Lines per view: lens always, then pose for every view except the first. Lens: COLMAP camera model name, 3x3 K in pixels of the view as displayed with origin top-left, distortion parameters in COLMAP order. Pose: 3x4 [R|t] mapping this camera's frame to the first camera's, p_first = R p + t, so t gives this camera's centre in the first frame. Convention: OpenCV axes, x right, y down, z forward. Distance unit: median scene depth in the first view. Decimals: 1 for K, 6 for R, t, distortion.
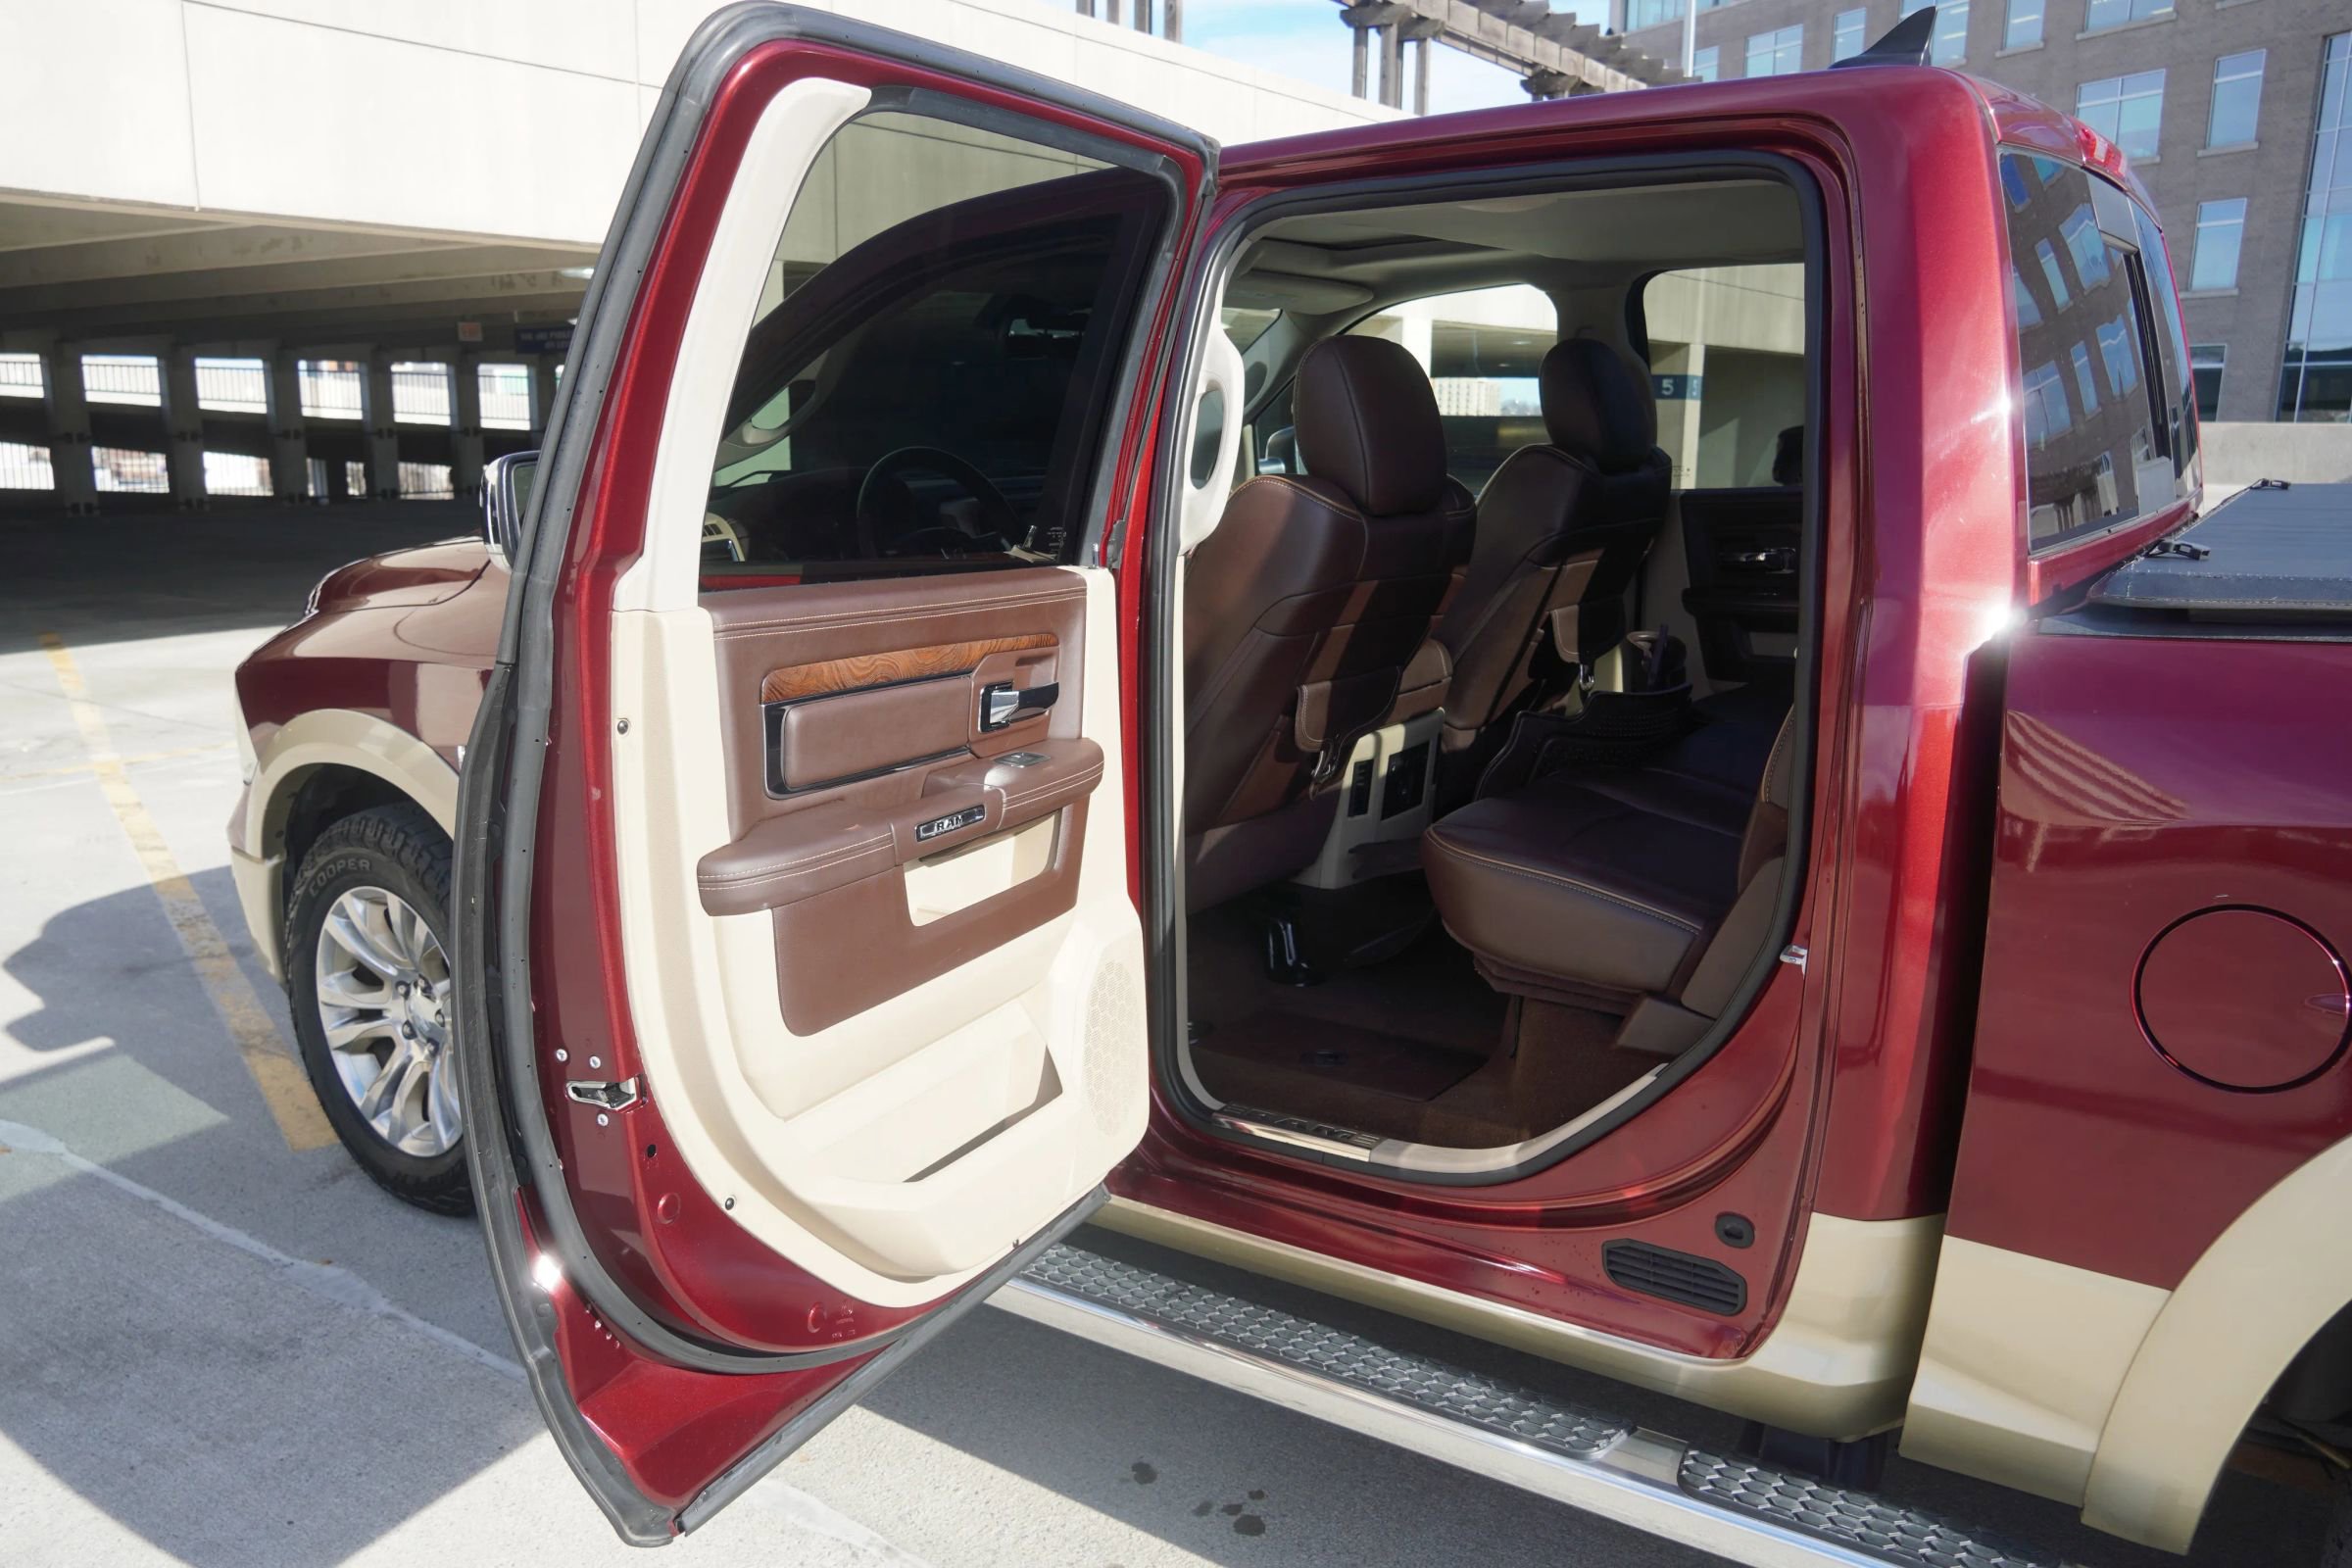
lens RADIAL K [[1733.9, 0, 1176.0], [0, 1733.9, 784.0], [0, 0, 1]] dist [-0.061242, 0.051553]
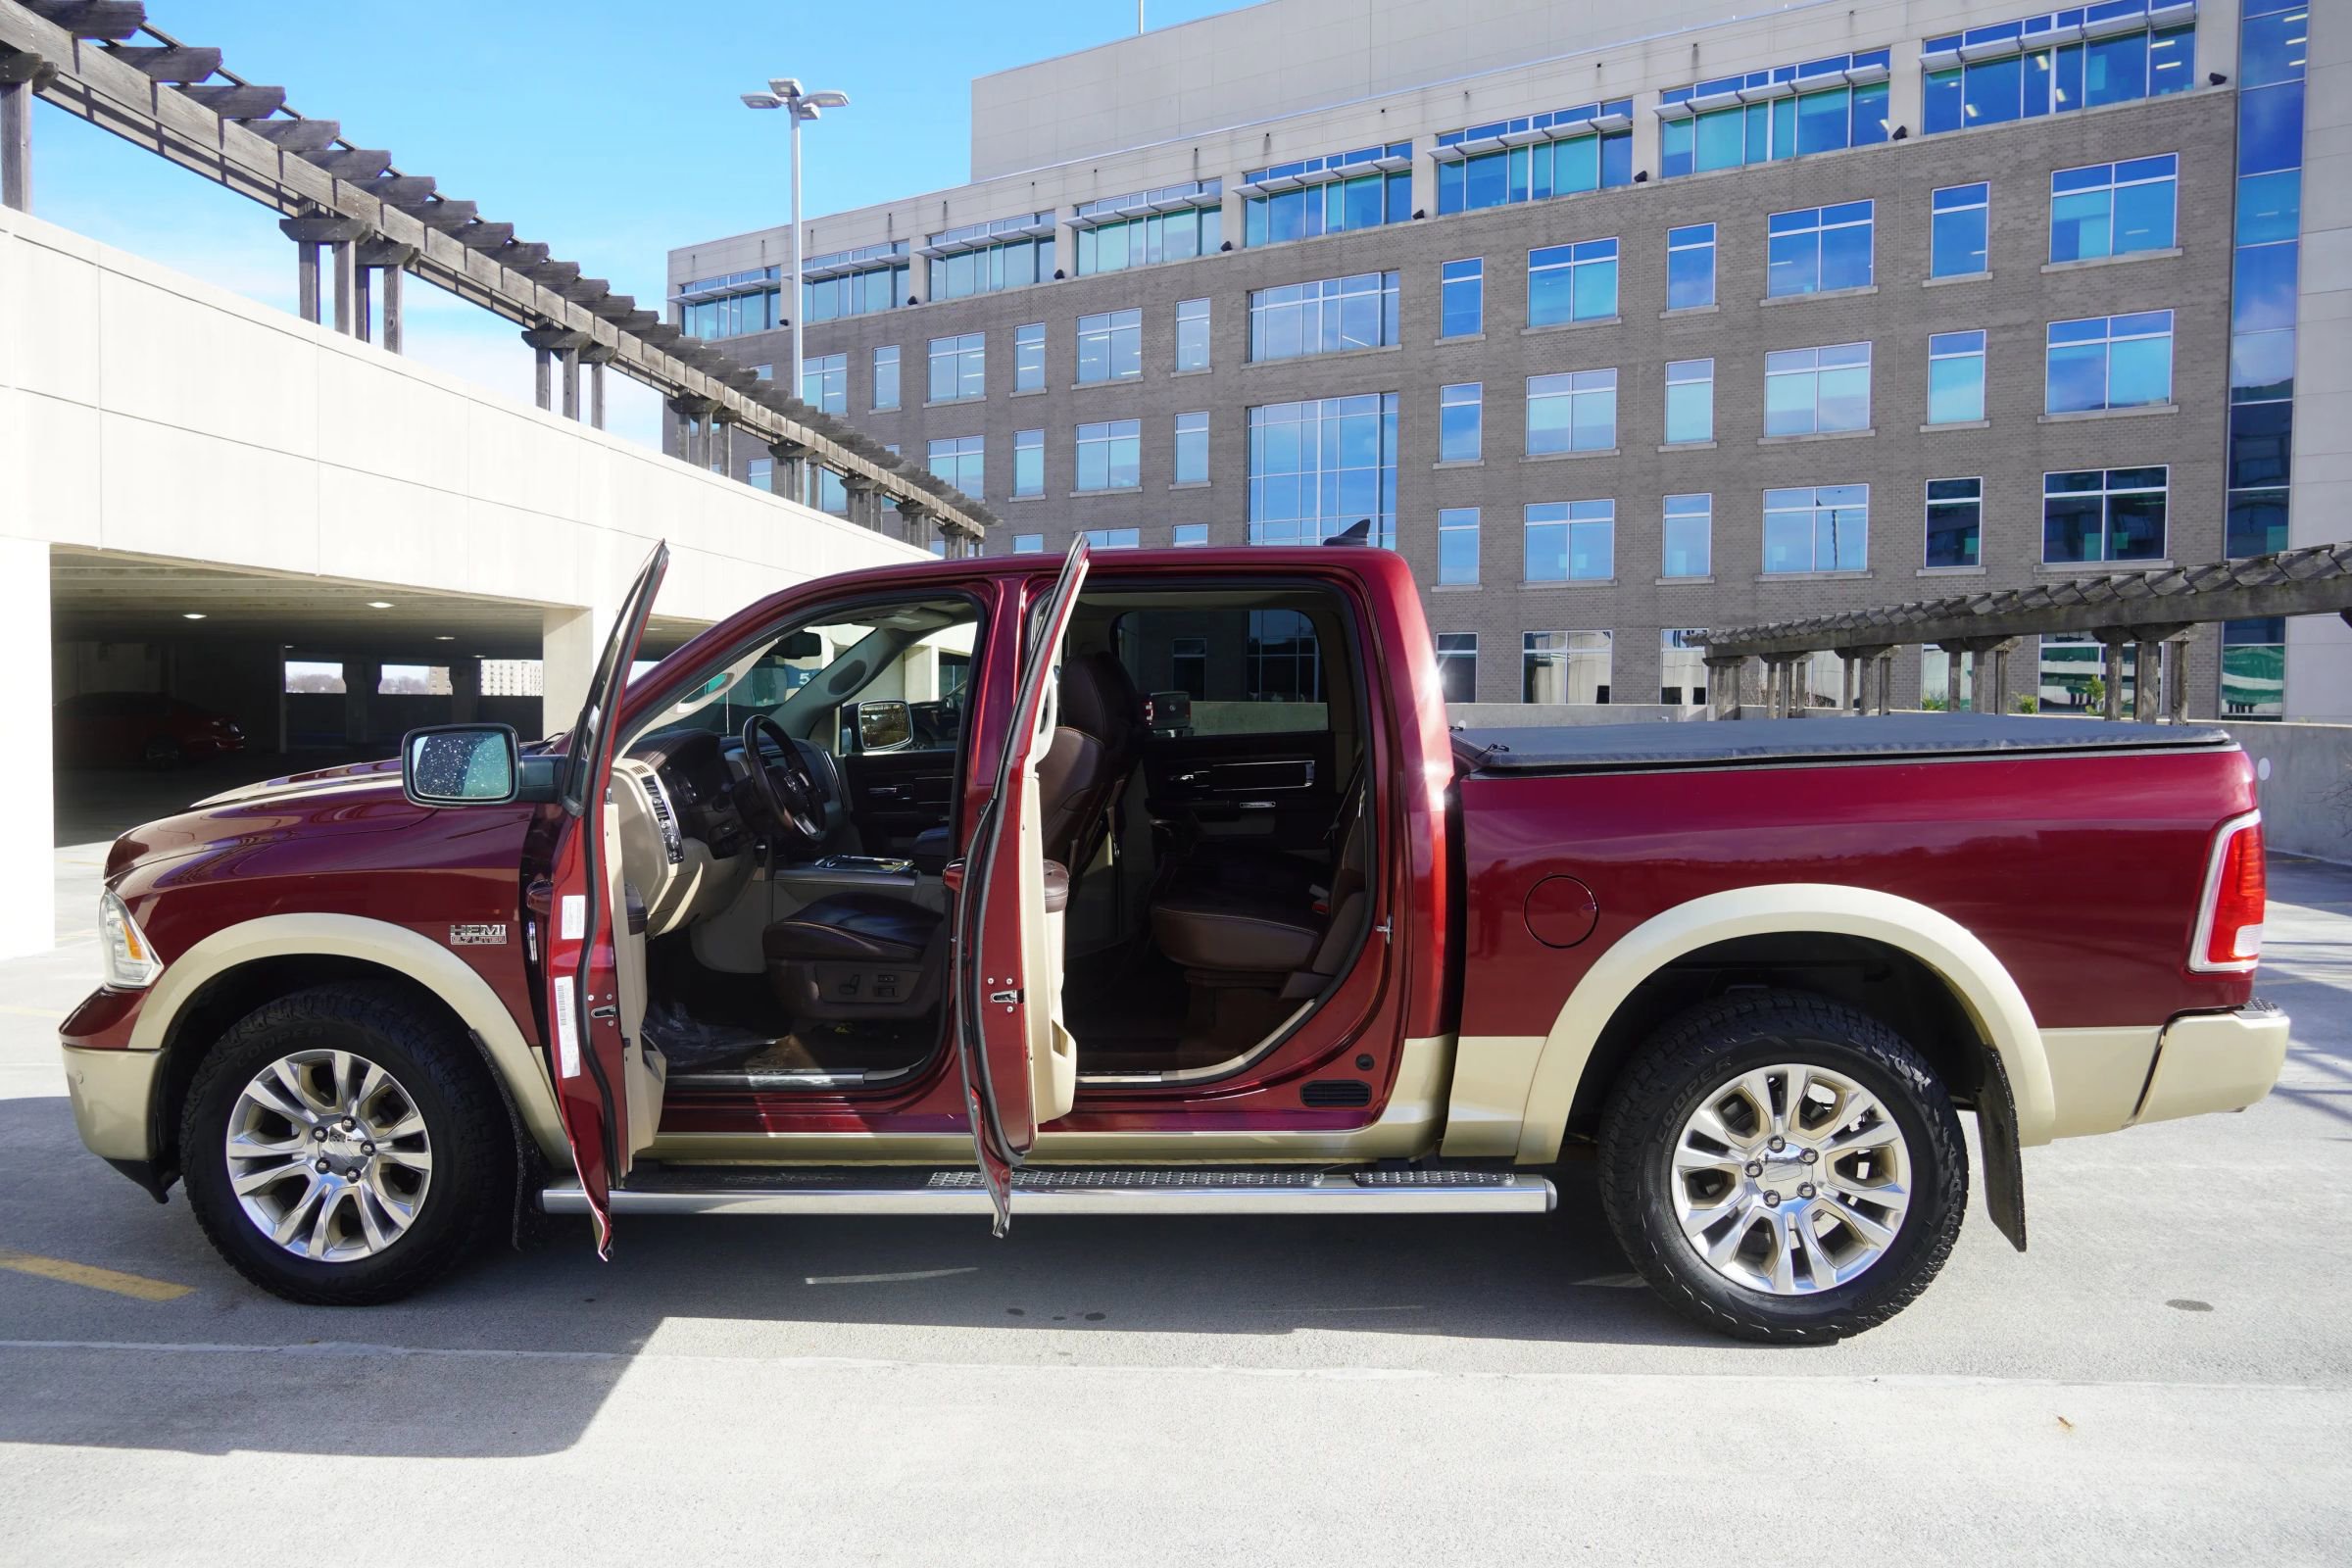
lens RADIAL K [[1733.9, 0, 1176.0], [0, 1733.9, 784.0], [0, 0, 1]] dist [-0.061242, 0.051553]
pose [[0.859449, -0.021645, 0.510764, -0.544285], [0.102709, 0.986042, -0.131039, 0.095509], [-0.500798, 0.165082, 0.849676, -0.439483]]
